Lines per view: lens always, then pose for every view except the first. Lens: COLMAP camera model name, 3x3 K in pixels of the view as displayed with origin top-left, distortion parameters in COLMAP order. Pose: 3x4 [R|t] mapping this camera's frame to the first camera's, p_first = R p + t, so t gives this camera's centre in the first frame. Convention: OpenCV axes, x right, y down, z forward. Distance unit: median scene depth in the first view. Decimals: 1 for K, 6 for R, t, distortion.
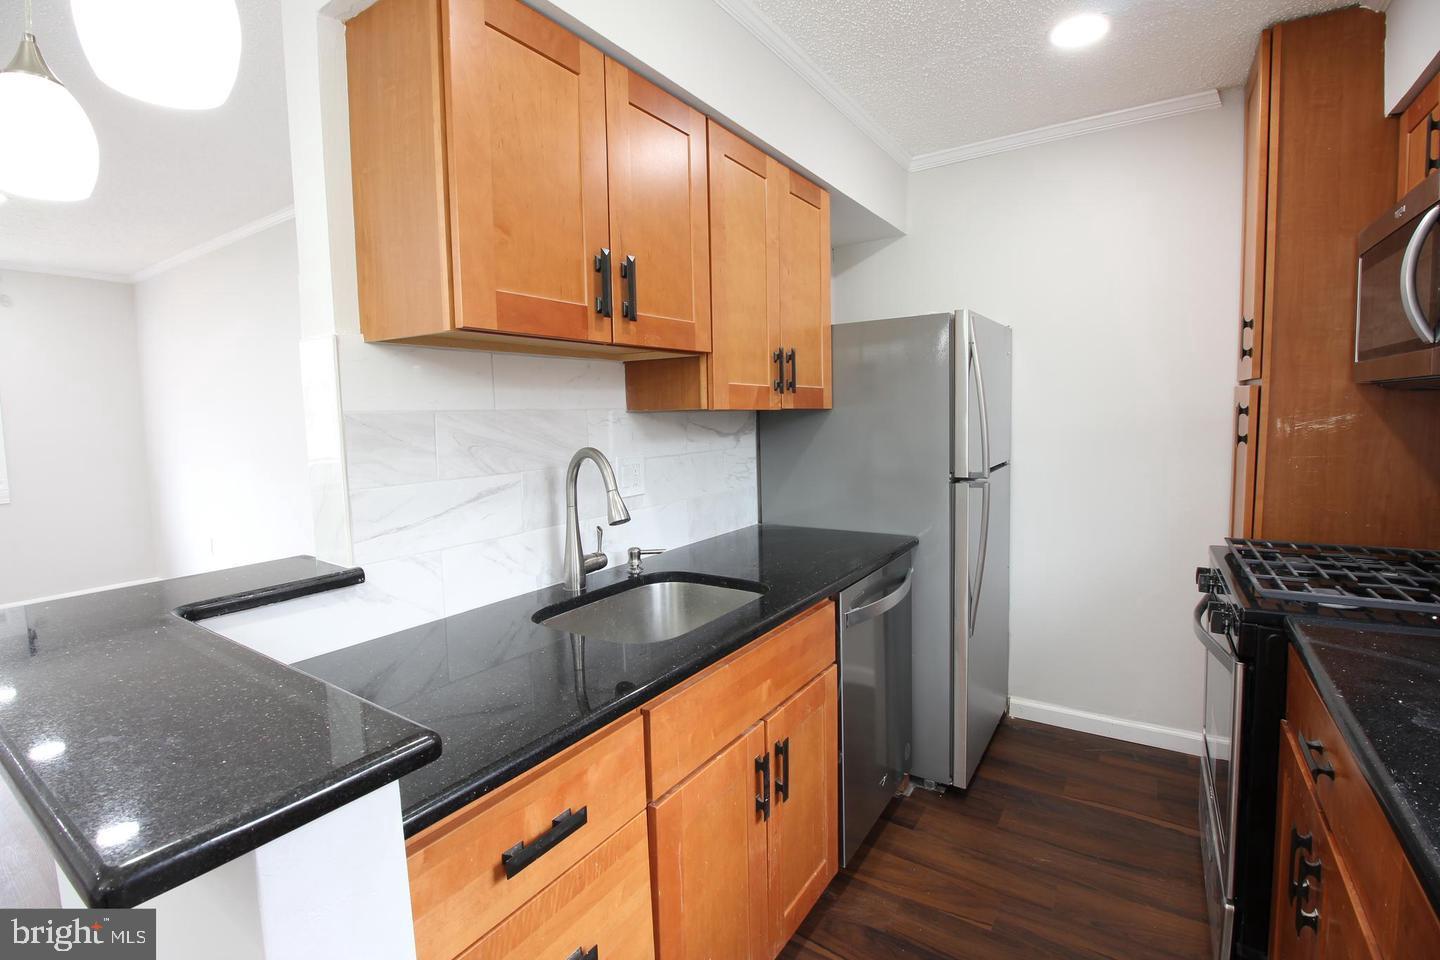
lens RADIAL K [[662.7, 0, 720.0], [0, 662.7, 465.3], [0, 0, 1]] dist [0.001372, -0.013089]
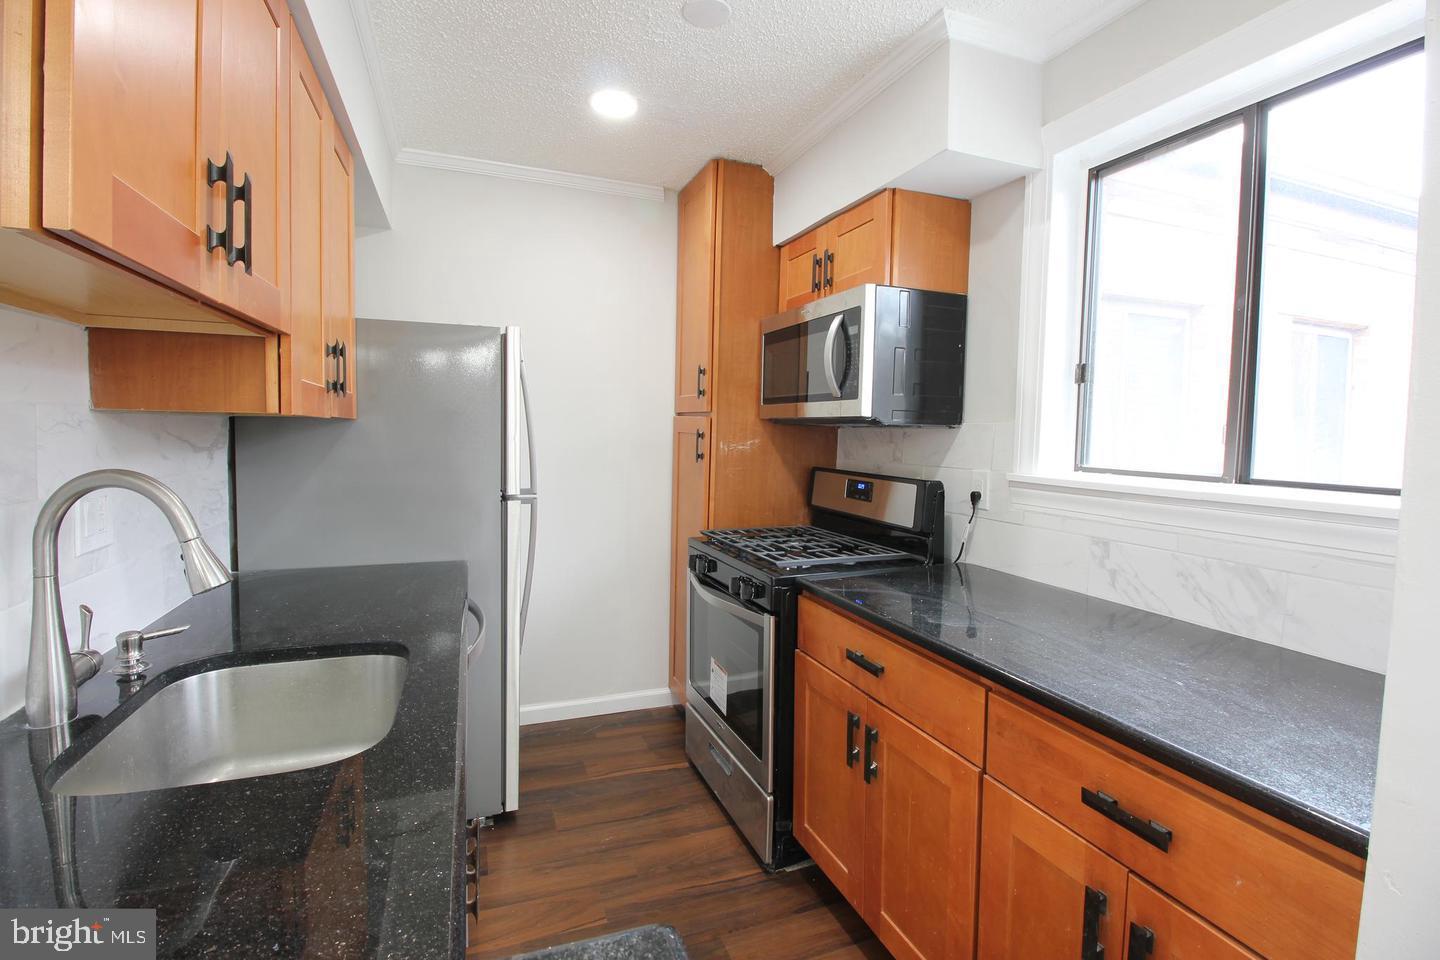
lens RADIAL K [[662.7, 0, 720.0], [0, 662.7, 465.3], [0, 0, 1]] dist [0.001372, -0.013089]
pose [[0.583173, -0.009813, 0.812289, -0.289716], [0.030832, 0.999474, -0.010061, -0.006903], [-0.811763, 0.030912, 0.583169, 0.186723]]
